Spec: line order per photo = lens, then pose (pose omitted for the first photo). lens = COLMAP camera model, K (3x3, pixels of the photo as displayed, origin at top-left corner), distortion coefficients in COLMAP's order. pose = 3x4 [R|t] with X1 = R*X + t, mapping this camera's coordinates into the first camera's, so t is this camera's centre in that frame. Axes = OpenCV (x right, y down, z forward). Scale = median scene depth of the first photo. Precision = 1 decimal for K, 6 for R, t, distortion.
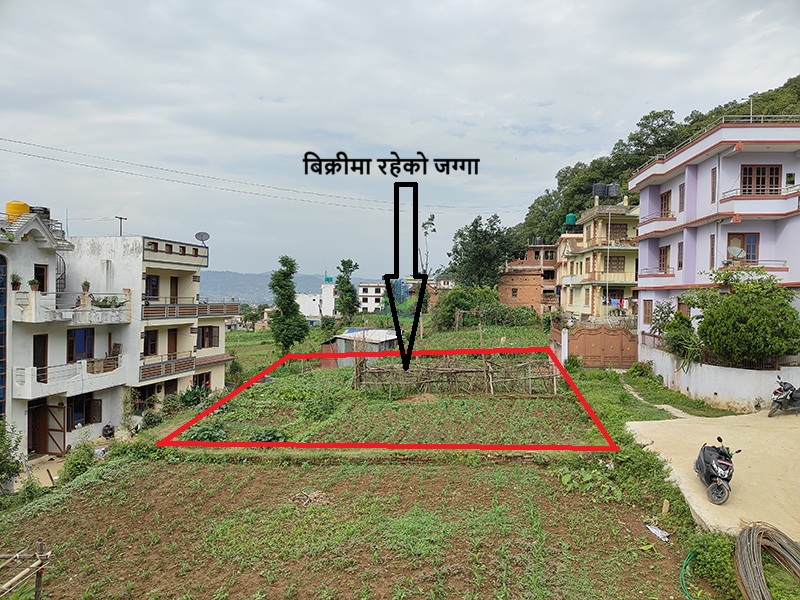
lens RADIAL K [[541.3, 0, 400.0], [0, 541.3, 300.0], [0, 0, 1]] dist [0.000075, 0.000151]
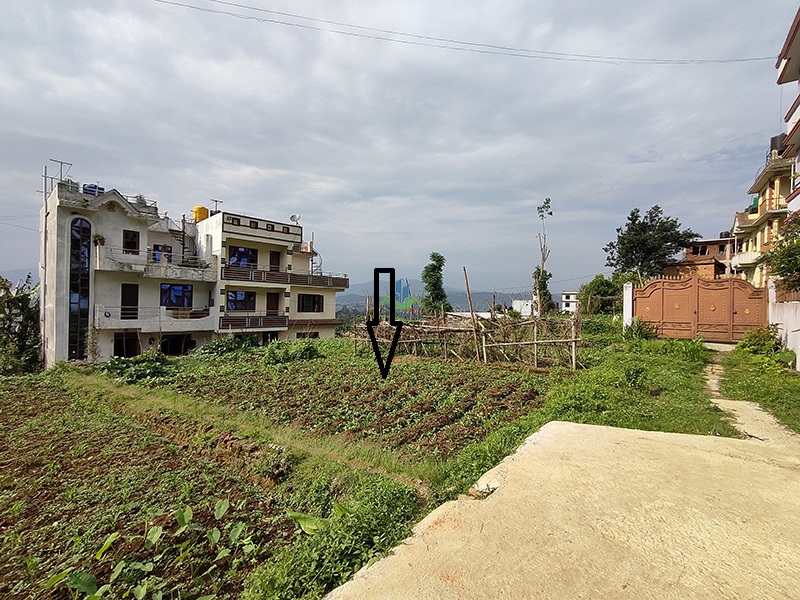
lens RADIAL K [[366.5, 0, 409.0], [0, 366.5, 302.2], [0, 0, 1]] dist [-0.000450, -0.000399]
pose [[0.860639, 0.004355, -0.509197, 0.297339], [-0.016188, 0.999692, -0.018812, 0.090012], [0.508959, 0.024433, 0.860444, 0.451521]]
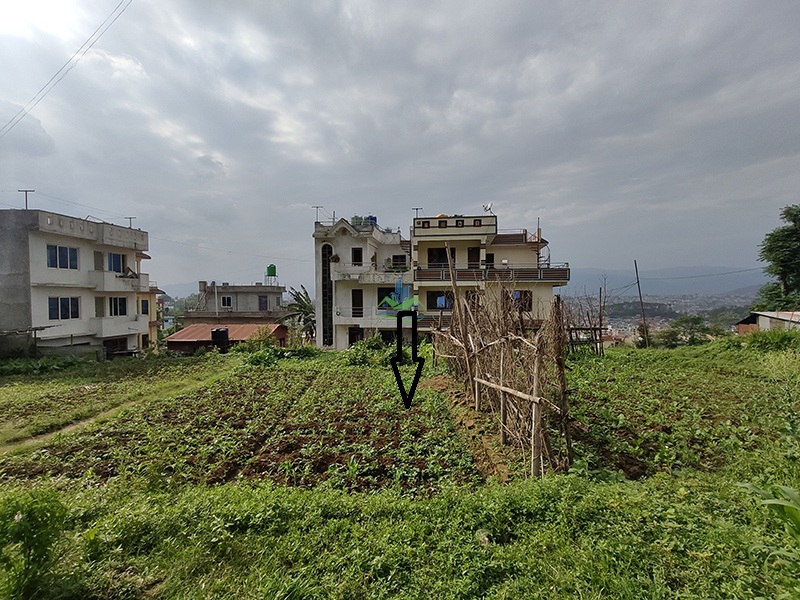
lens RADIAL K [[366.5, 0, 409.0], [0, 366.5, 302.2], [0, 0, 1]] dist [-0.000450, -0.000399]
pose [[0.108513, 0.009718, -0.994048, 0.382915], [0.000383, 0.999952, 0.009818, 0.072843], [0.994095, -0.001446, 0.108504, 0.810793]]
